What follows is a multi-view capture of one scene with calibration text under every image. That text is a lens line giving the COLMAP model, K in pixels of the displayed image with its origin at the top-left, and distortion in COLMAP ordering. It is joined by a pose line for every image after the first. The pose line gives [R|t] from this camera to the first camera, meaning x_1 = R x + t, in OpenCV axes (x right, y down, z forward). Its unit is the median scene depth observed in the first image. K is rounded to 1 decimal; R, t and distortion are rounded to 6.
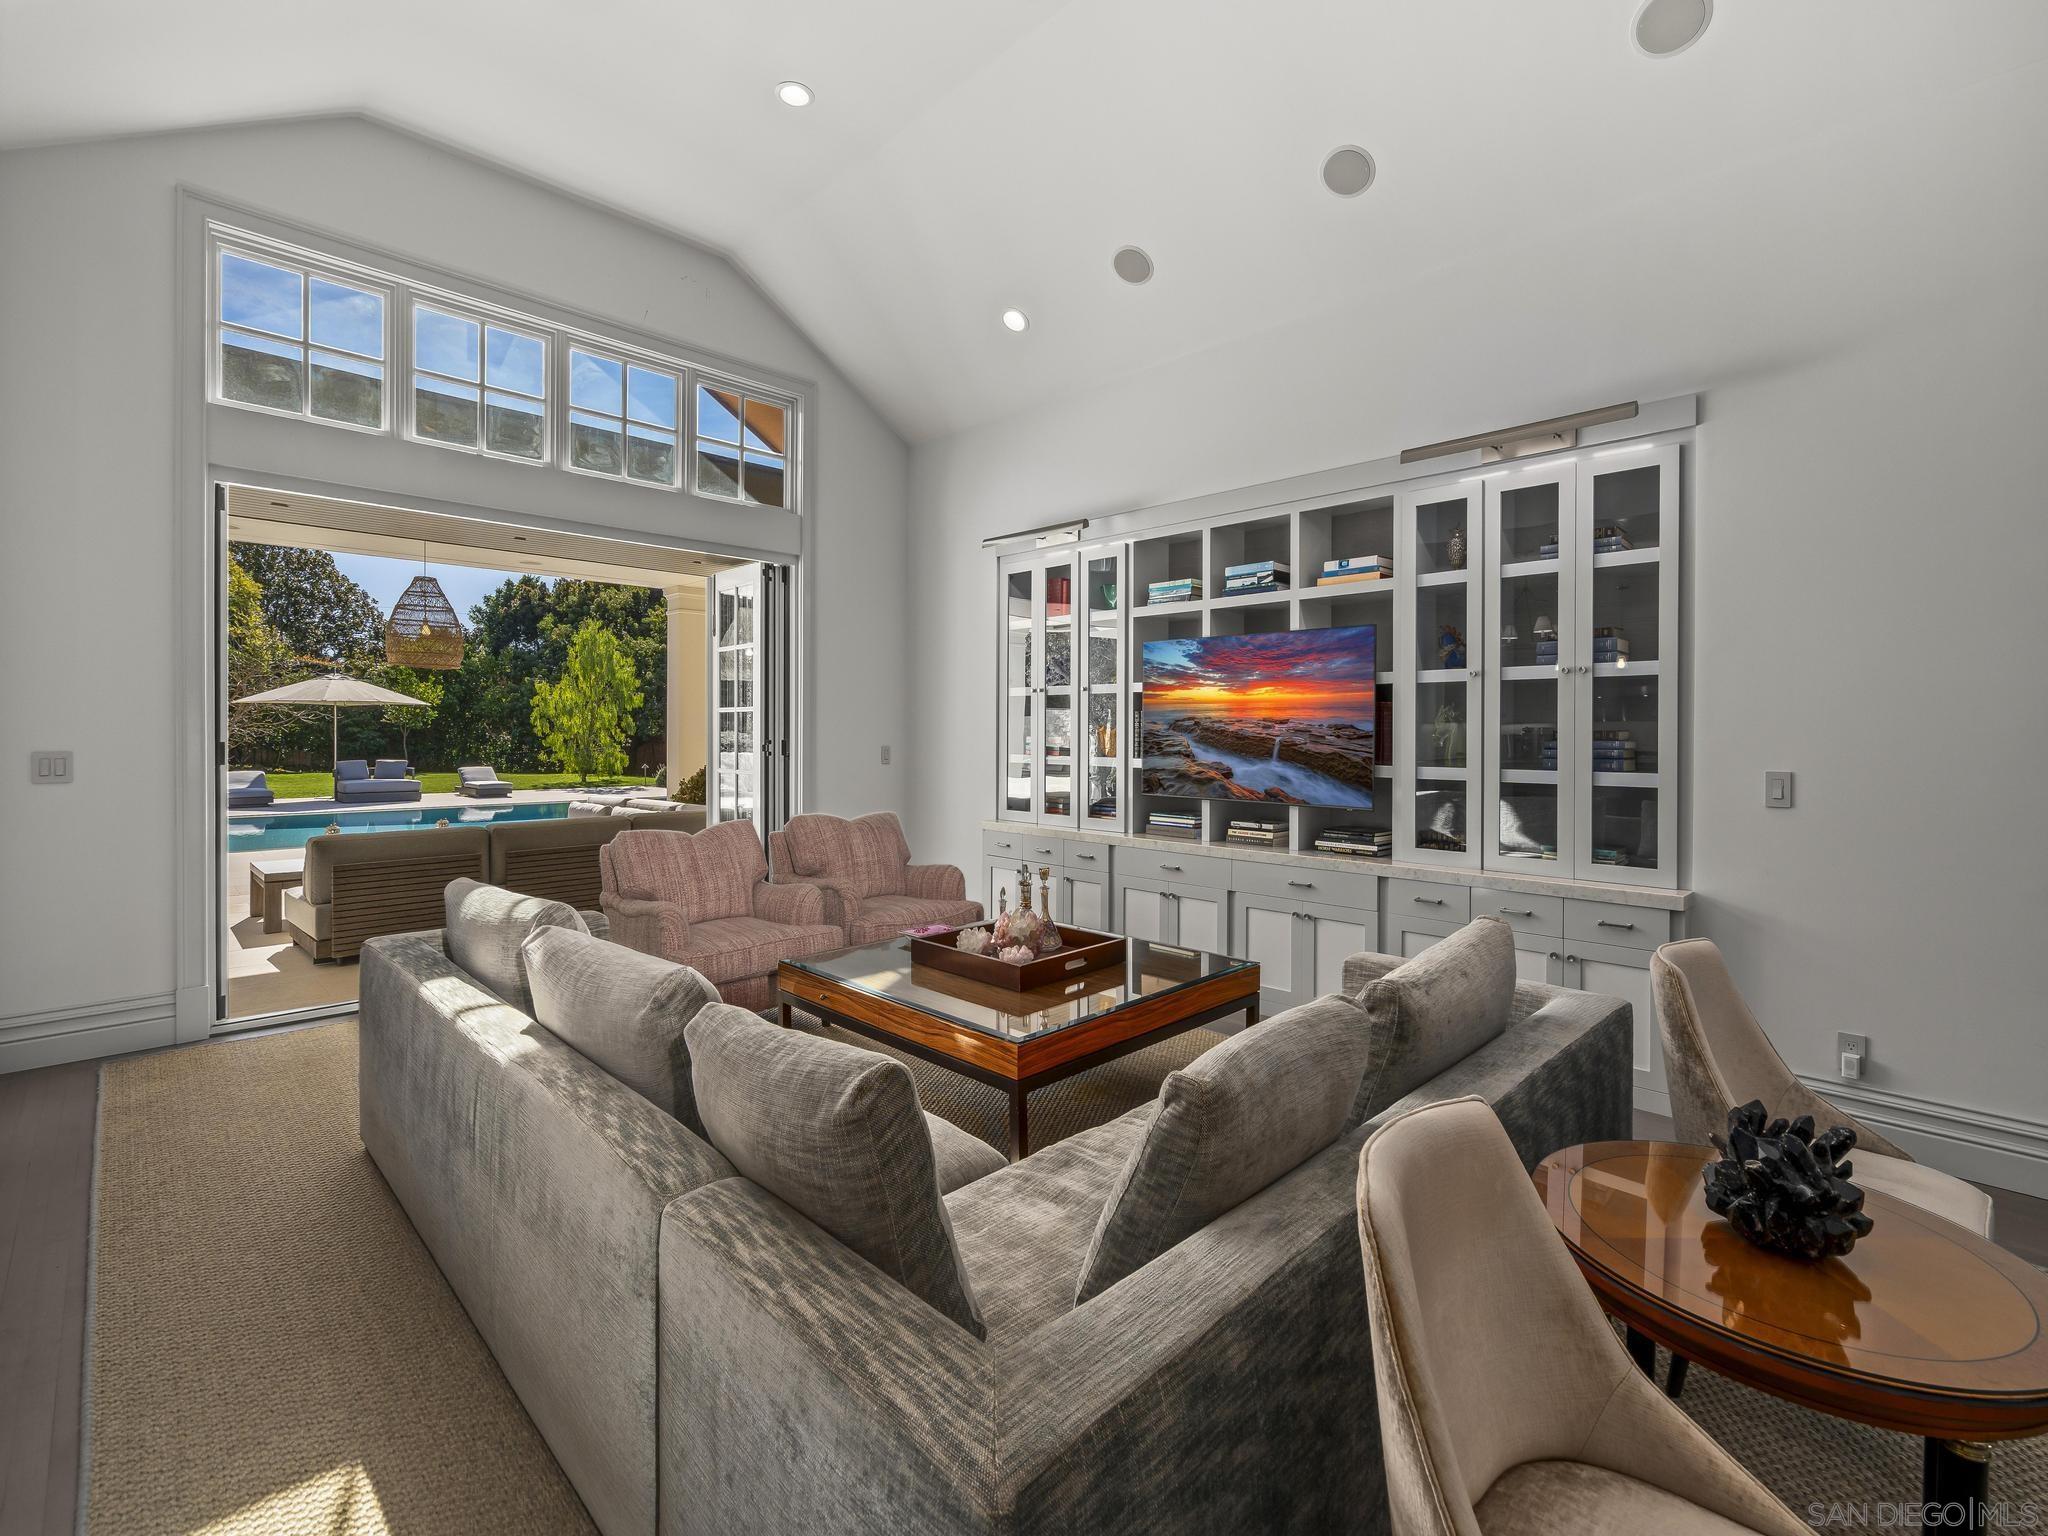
lens RADIAL K [[925.5, 0, 1015.1], [0, 925.5, 740.8], [0, 0, 1]] dist [-0.001235, 0.000061]
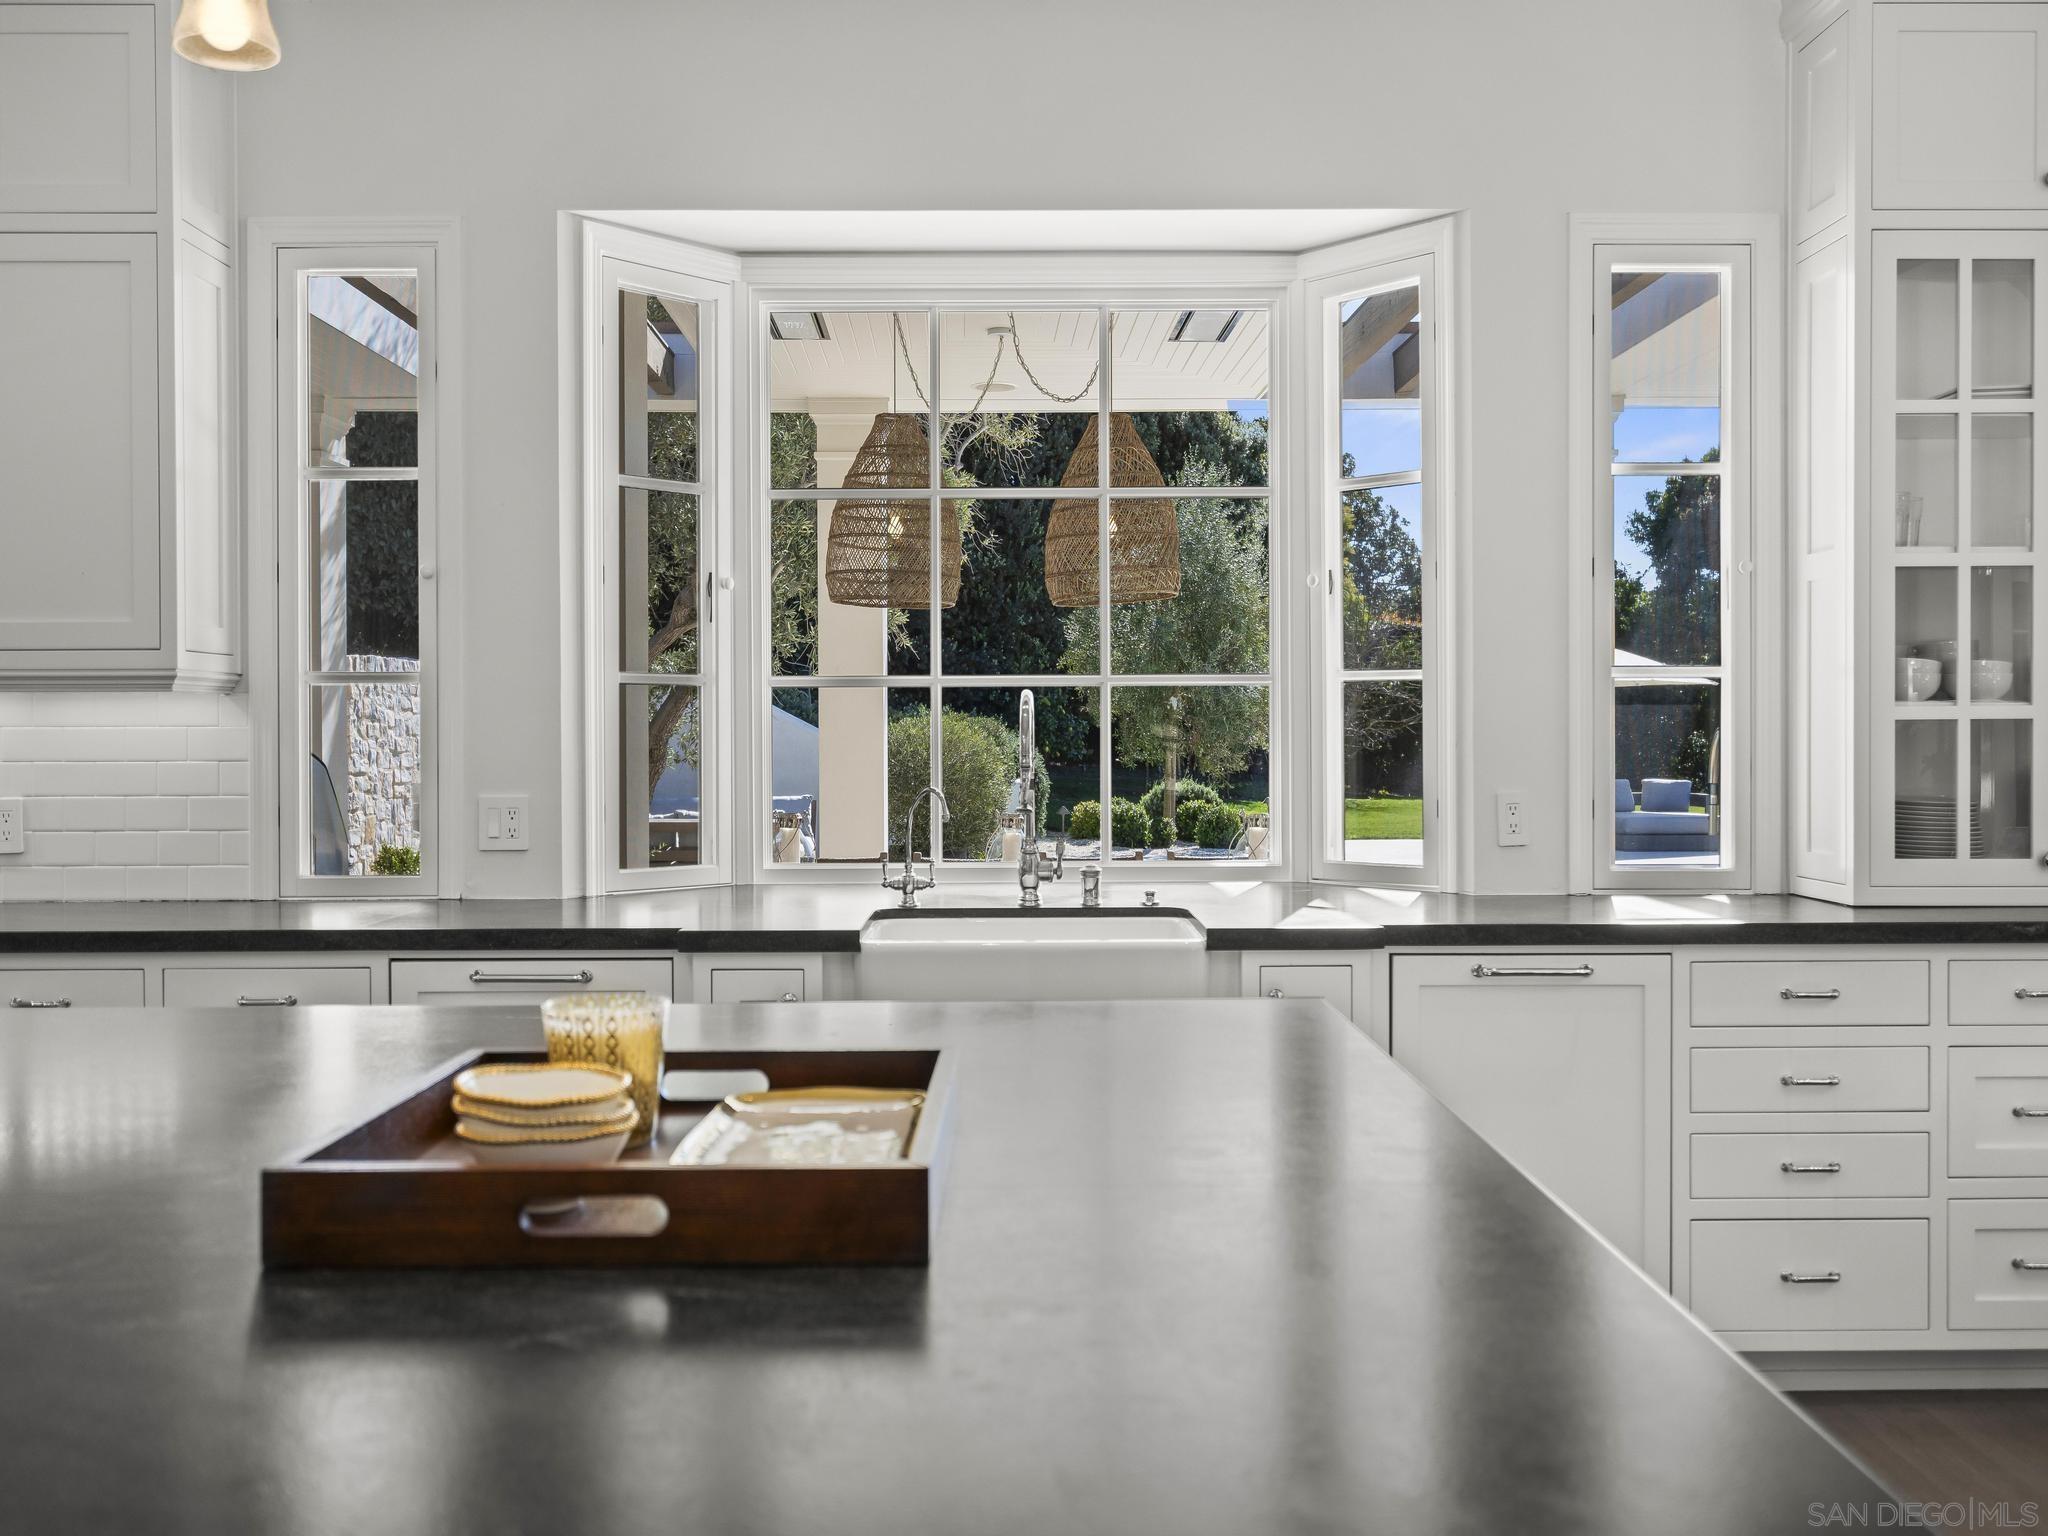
lens RADIAL K [[1763.9, 0, 1015.5], [0, 1763.9, 765.4], [0, 0, 1]] dist [0.007828, 0.000071]
pose [[0.719620, 0.005272, -0.694348, -0.706603], [0.001870, 0.999953, 0.009531, 0.000374], [0.694365, -0.008157, 0.719577, -0.357894]]
